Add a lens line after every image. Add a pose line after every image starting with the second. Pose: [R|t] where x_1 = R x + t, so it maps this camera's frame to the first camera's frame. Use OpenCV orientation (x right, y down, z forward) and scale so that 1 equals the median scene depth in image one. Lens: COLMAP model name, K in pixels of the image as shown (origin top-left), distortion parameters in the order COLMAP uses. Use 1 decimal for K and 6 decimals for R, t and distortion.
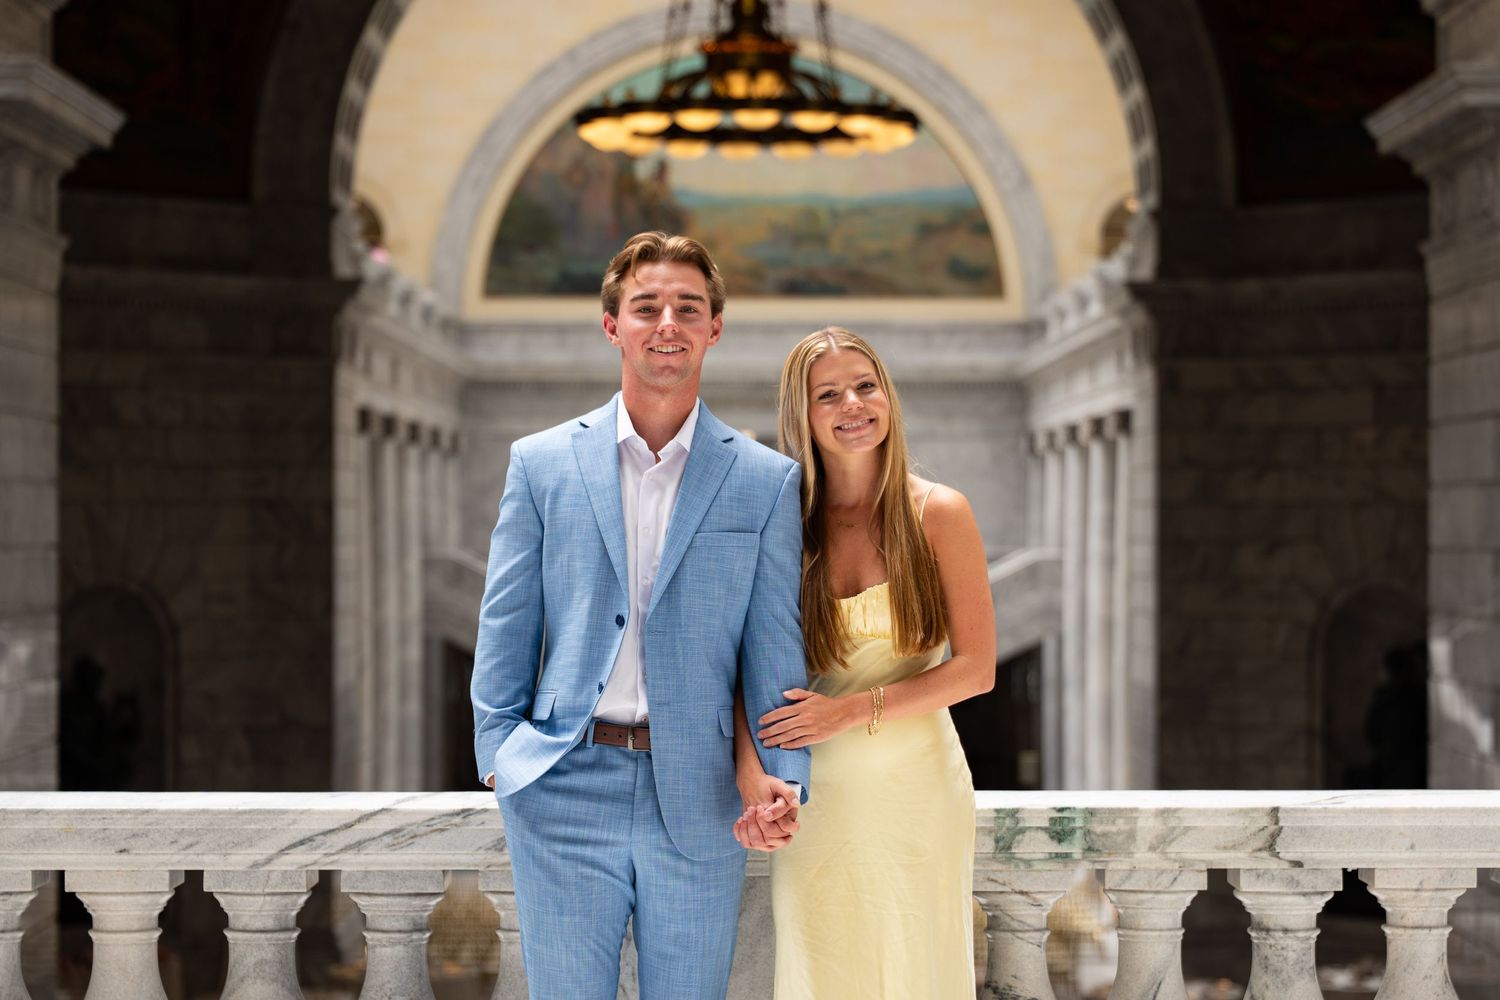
lens RADIAL K [[3271.8, 0, 740.6], [0, 3271.8, 492.9], [0, 0, 1]] dist [-0.064466, 0.000000]
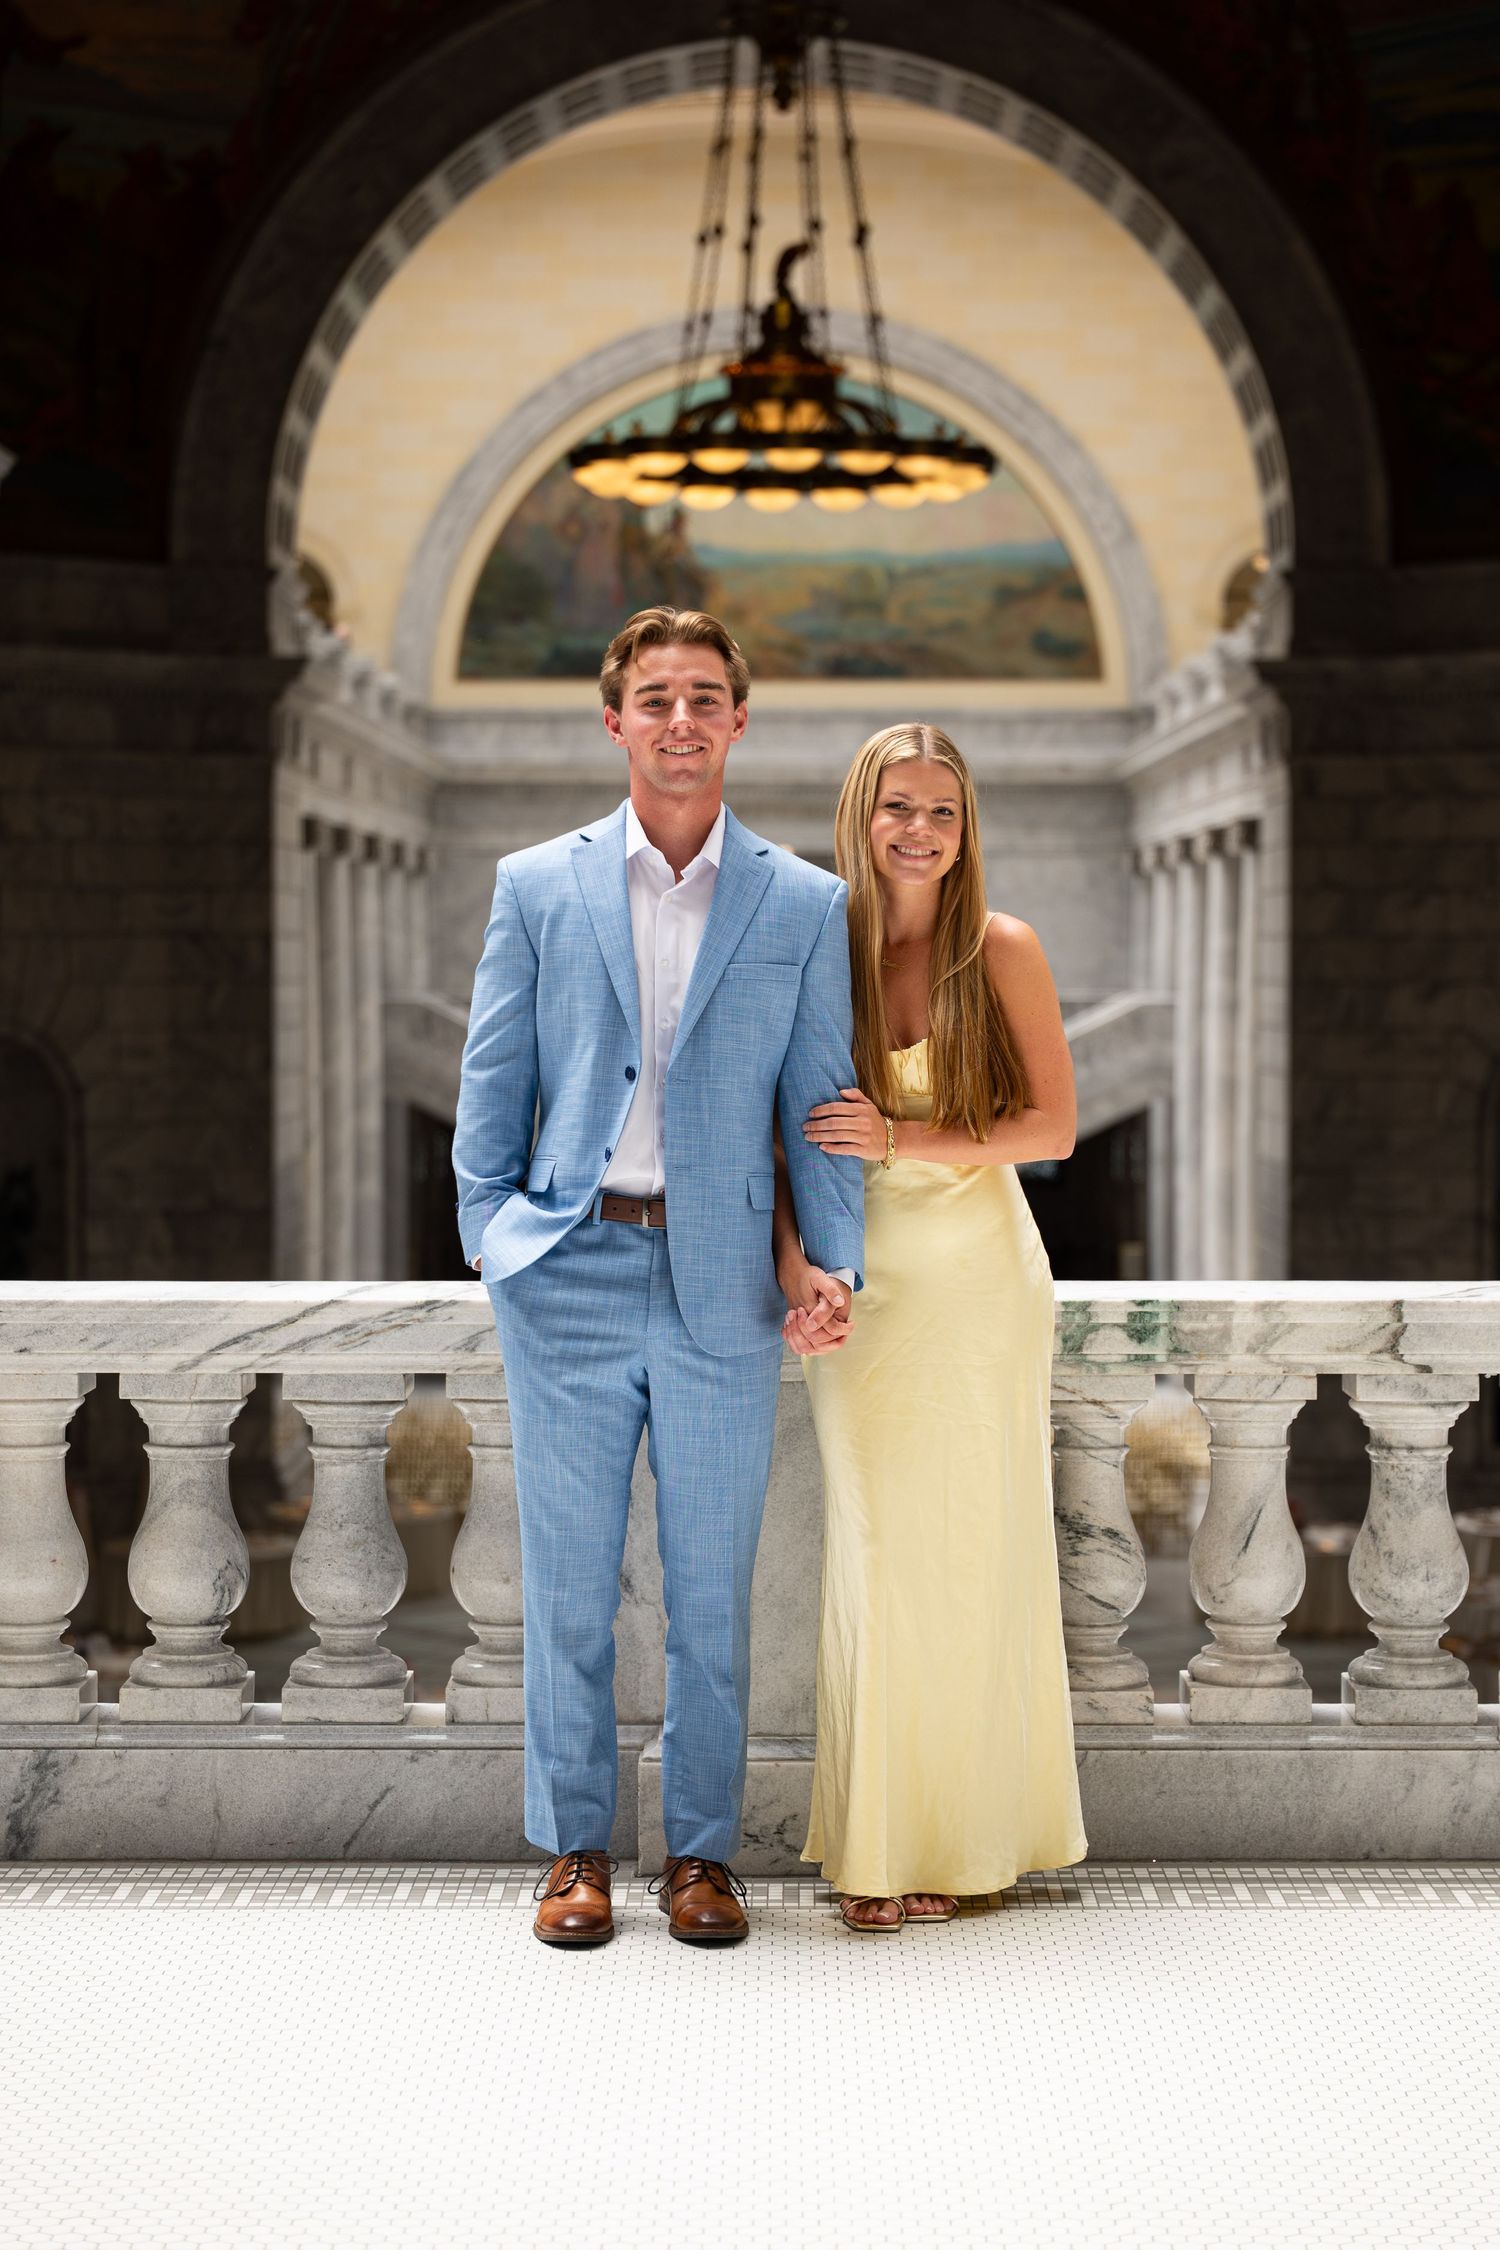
lens RADIAL K [[4907.7, 0, 765.2], [0, 4907.7, 1128.6], [0, 0, 1]] dist [-0.064466, 0.000000]
pose [[0.999694, 0.000950, -0.024727, 0.027856], [0.000135, 0.999038, 0.043860, -0.002242], [0.024745, -0.043850, 0.998732, -0.214926]]
